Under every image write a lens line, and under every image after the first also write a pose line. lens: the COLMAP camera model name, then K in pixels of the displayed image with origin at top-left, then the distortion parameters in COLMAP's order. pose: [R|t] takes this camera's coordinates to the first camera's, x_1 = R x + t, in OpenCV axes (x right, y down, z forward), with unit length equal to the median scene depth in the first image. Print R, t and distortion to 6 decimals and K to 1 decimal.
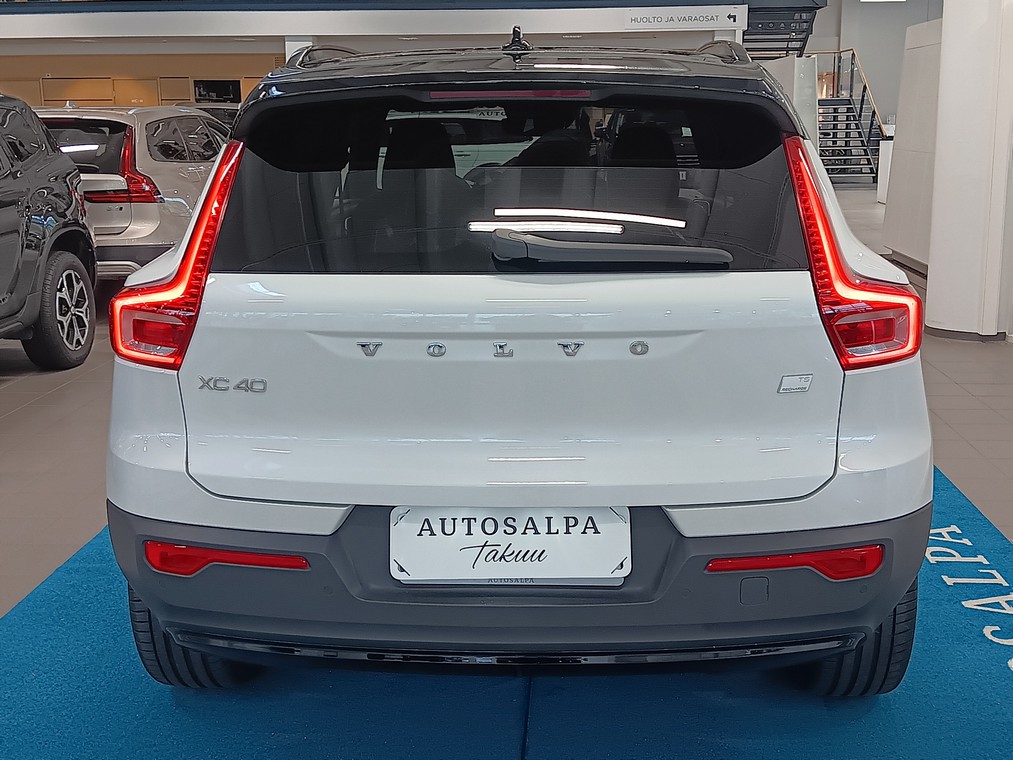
lens RADIAL K [[1291.7, 0, 506.5], [0, 1291.7, 380.0], [0, 0, 1]] dist [0.270913, -0.887450]
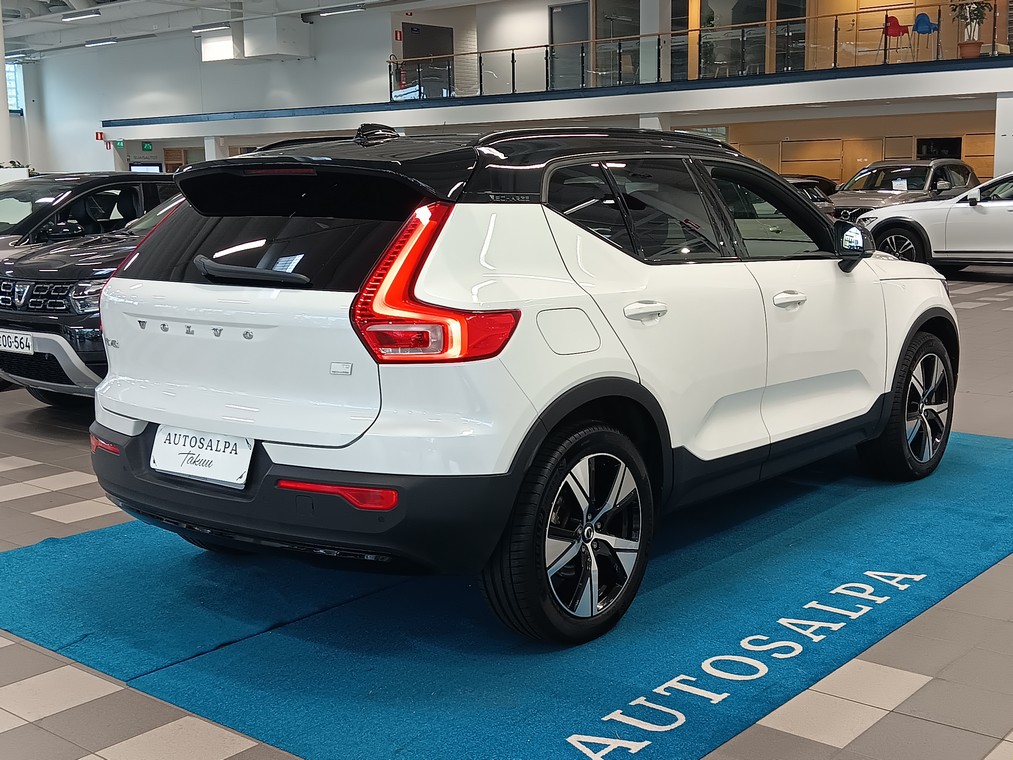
lens RADIAL K [[1291.7, 0, 506.5], [0, 1291.7, 380.0], [0, 0, 1]] dist [0.270913, -0.887450]
pose [[0.786404, 0.088998, -0.611268, 1.259493], [-0.113697, 0.993514, -0.001620, -0.003336], [0.607159, 0.070774, 0.791422, -0.038634]]
